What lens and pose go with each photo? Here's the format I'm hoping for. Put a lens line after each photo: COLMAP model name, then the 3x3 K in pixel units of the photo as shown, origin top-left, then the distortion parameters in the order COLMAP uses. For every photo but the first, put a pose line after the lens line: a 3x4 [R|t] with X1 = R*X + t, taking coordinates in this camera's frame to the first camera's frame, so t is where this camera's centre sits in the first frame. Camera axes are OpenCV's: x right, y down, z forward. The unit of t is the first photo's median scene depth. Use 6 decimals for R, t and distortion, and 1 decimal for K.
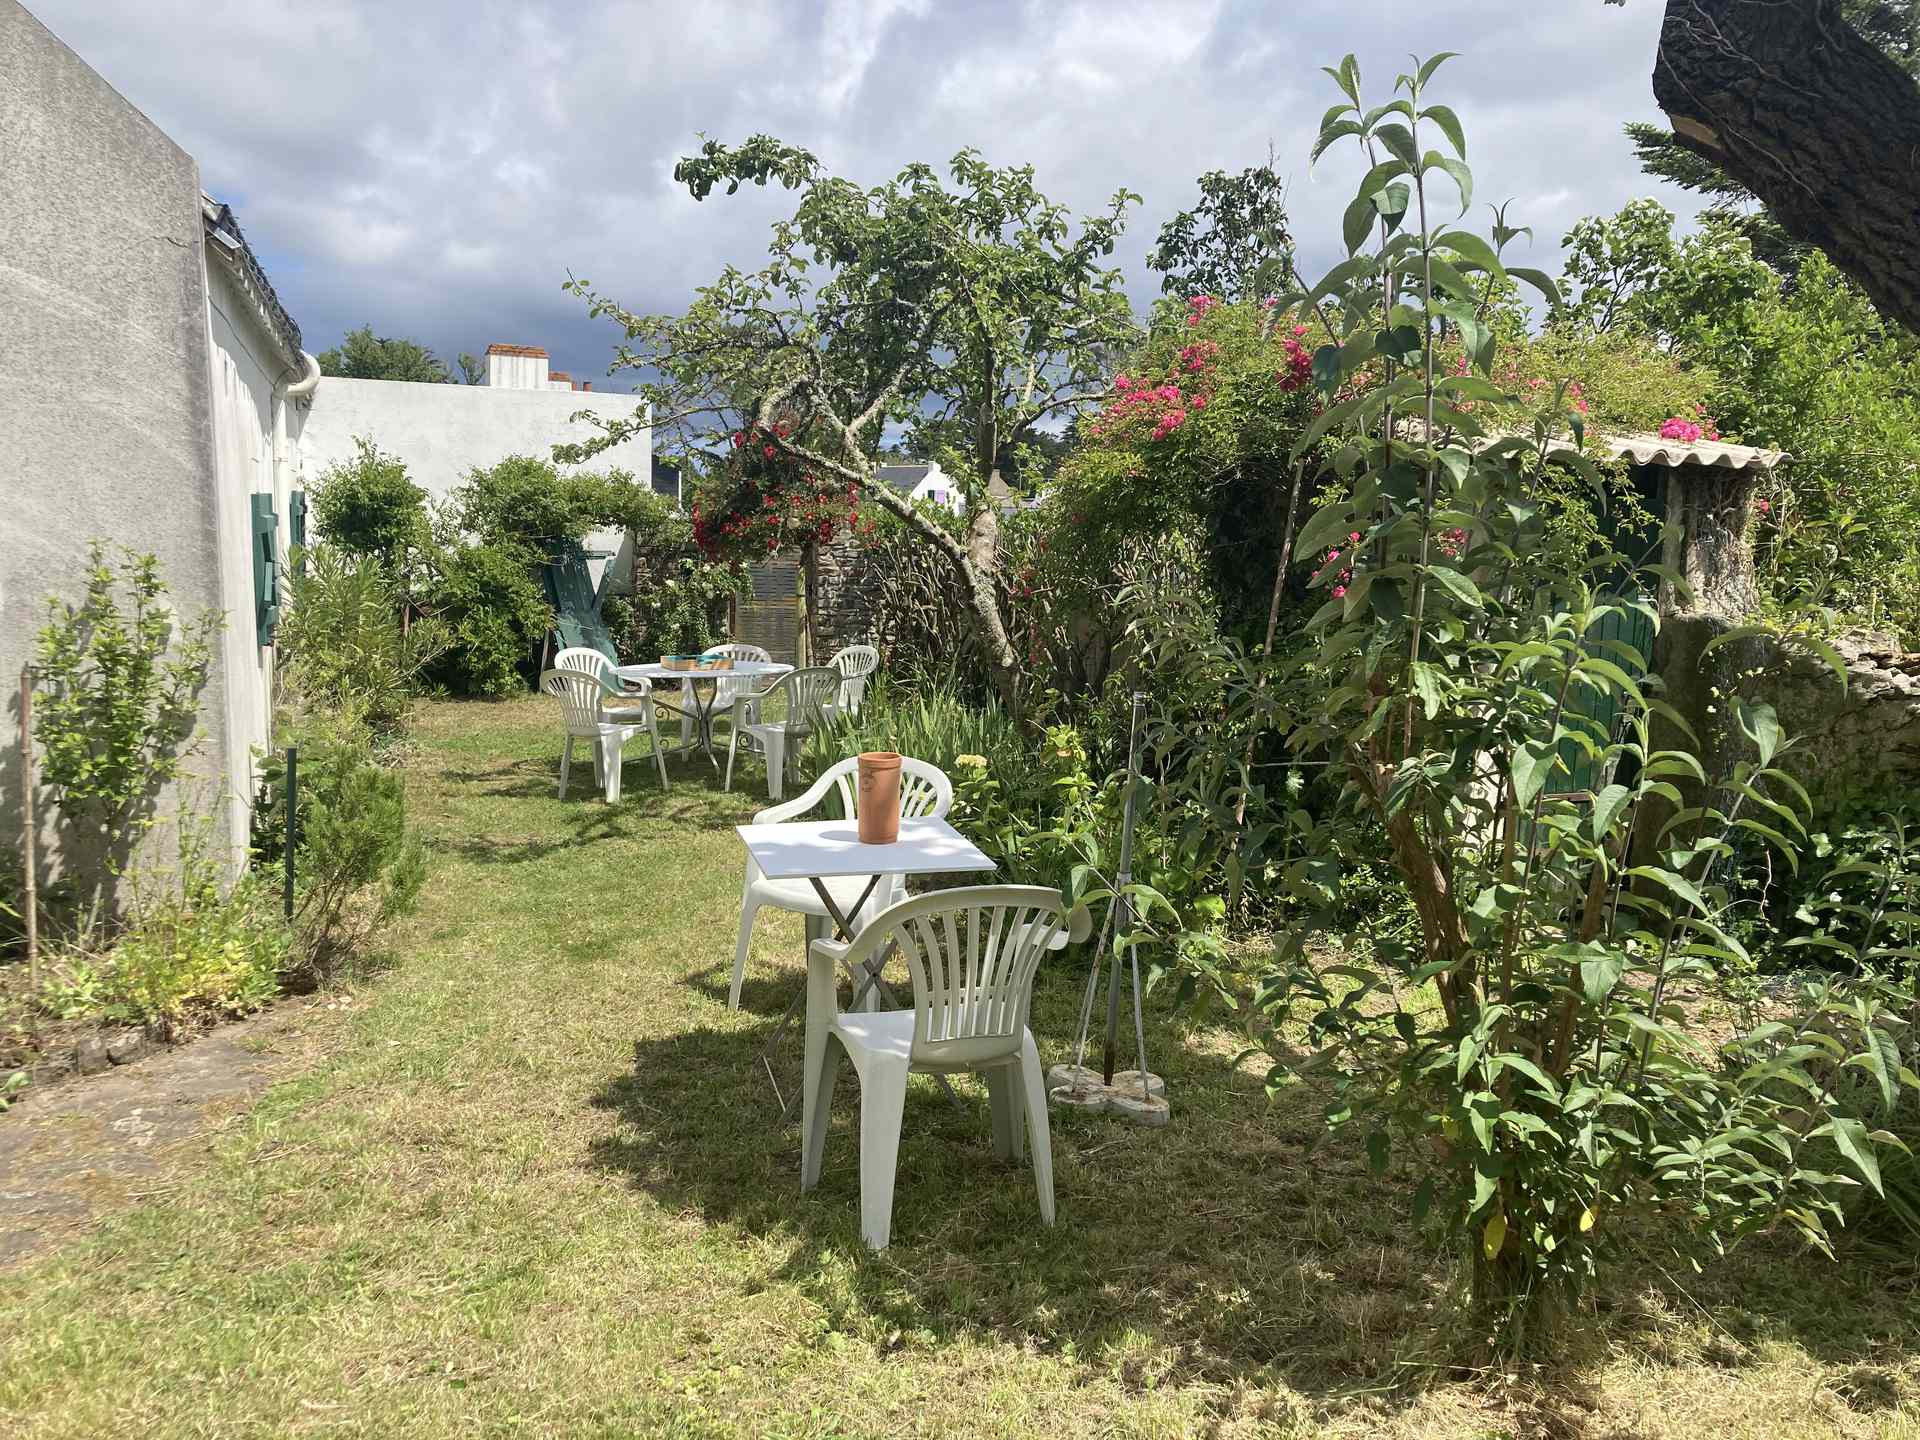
lens RADIAL K [[1546.1, 0, 960.8], [0, 1546.1, 718.5], [0, 0, 1]] dist [0.020313, -0.025547]
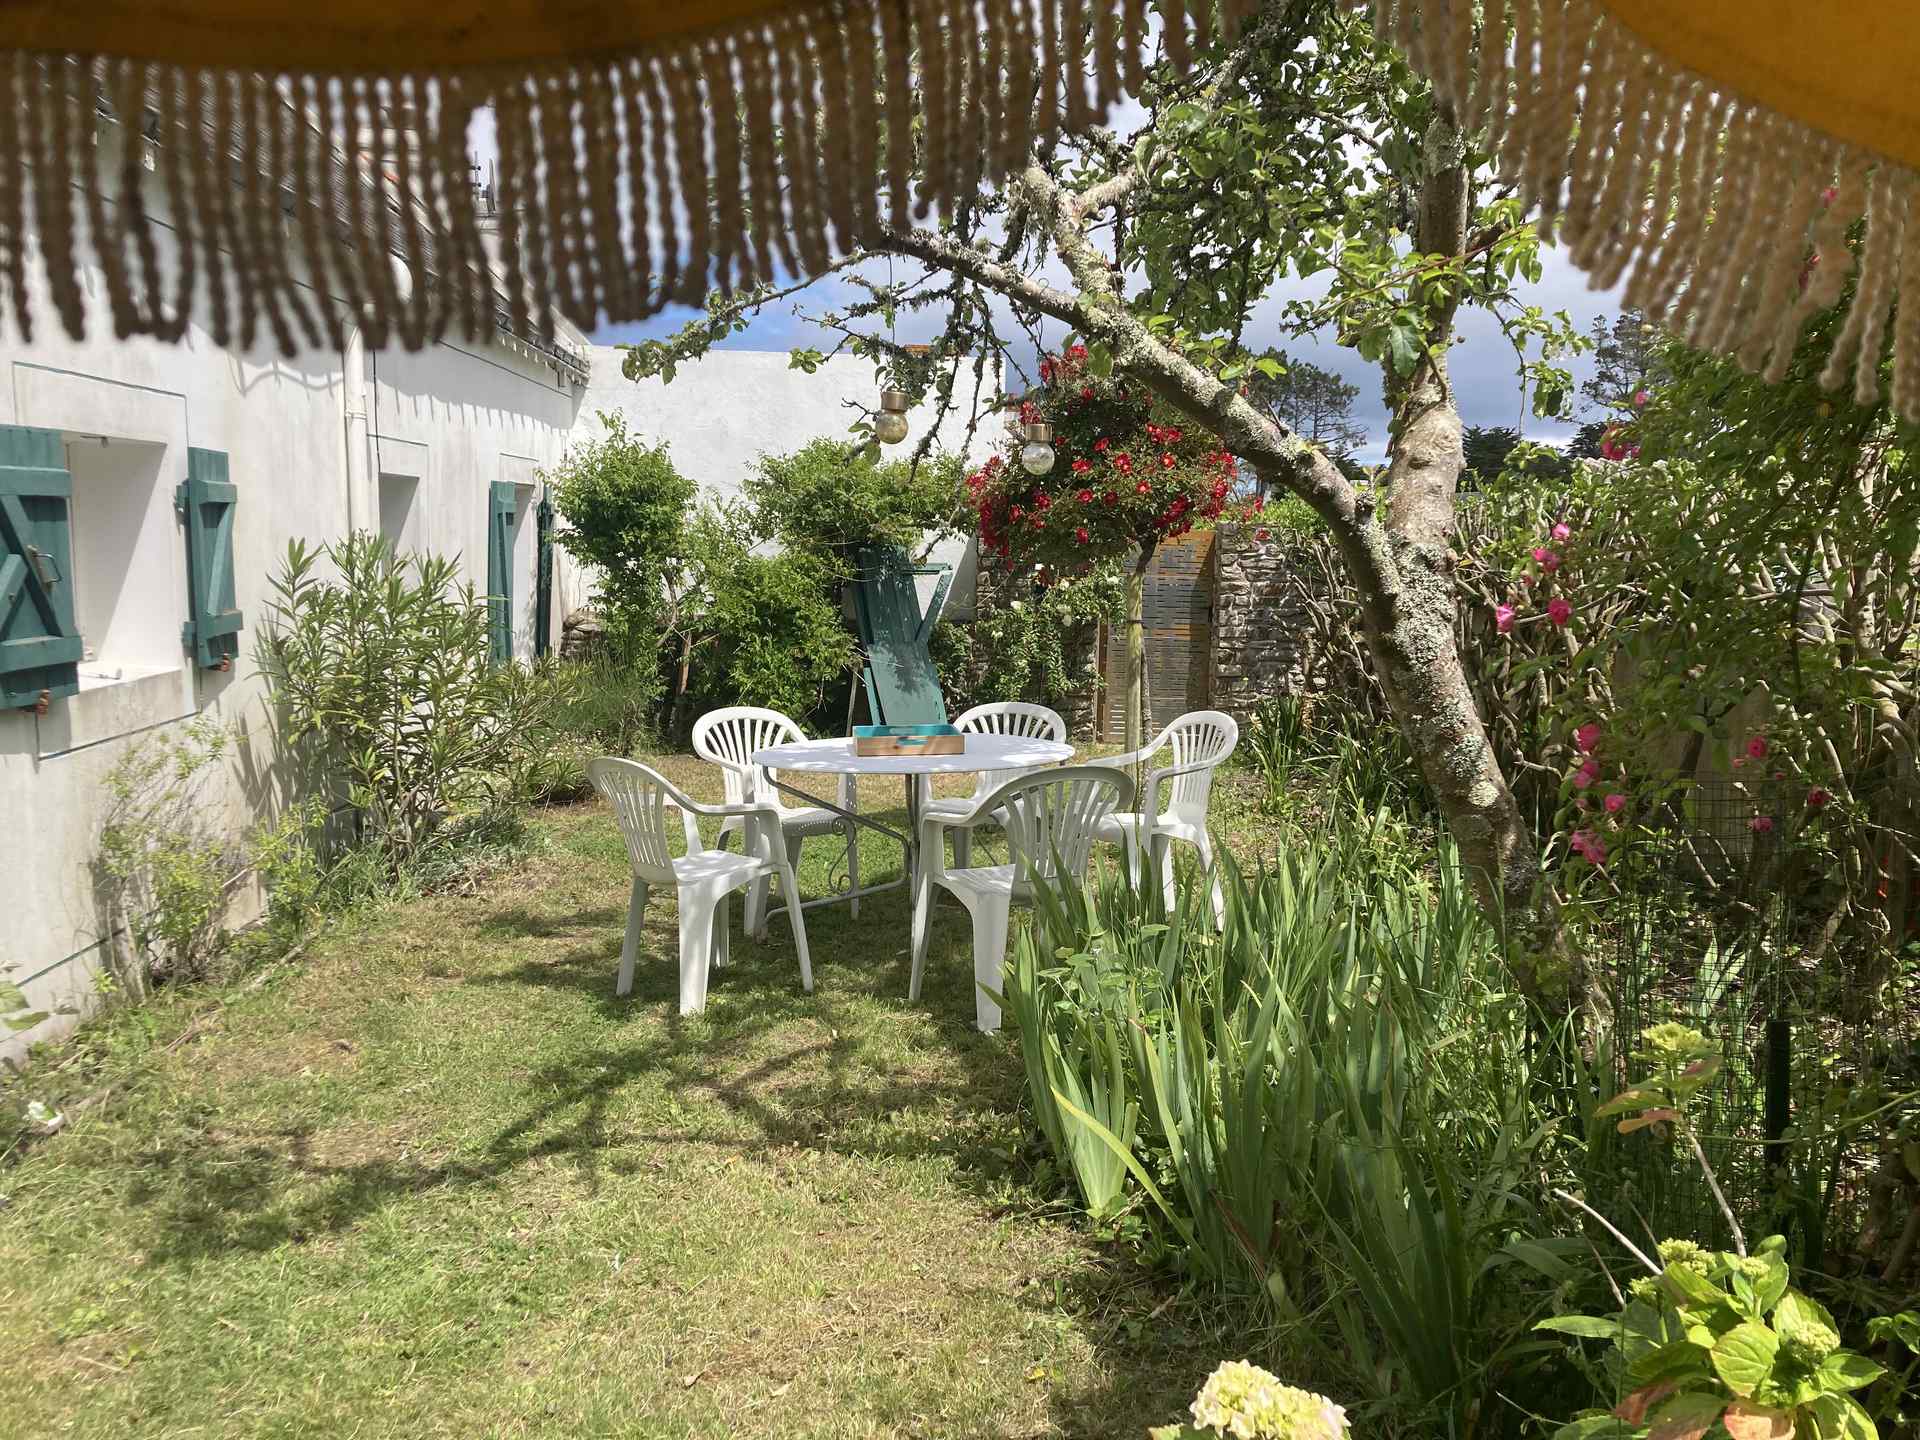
lens RADIAL K [[1546.1, 0, 961.8], [0, 1546.1, 724.2], [0, 0, 1]] dist [0.020313, -0.025547]
pose [[0.953982, 0.021047, -0.299123, 0.010832], [-0.025064, 0.999640, -0.009598, -0.024114], [0.298814, 0.016654, 0.954166, 0.306845]]
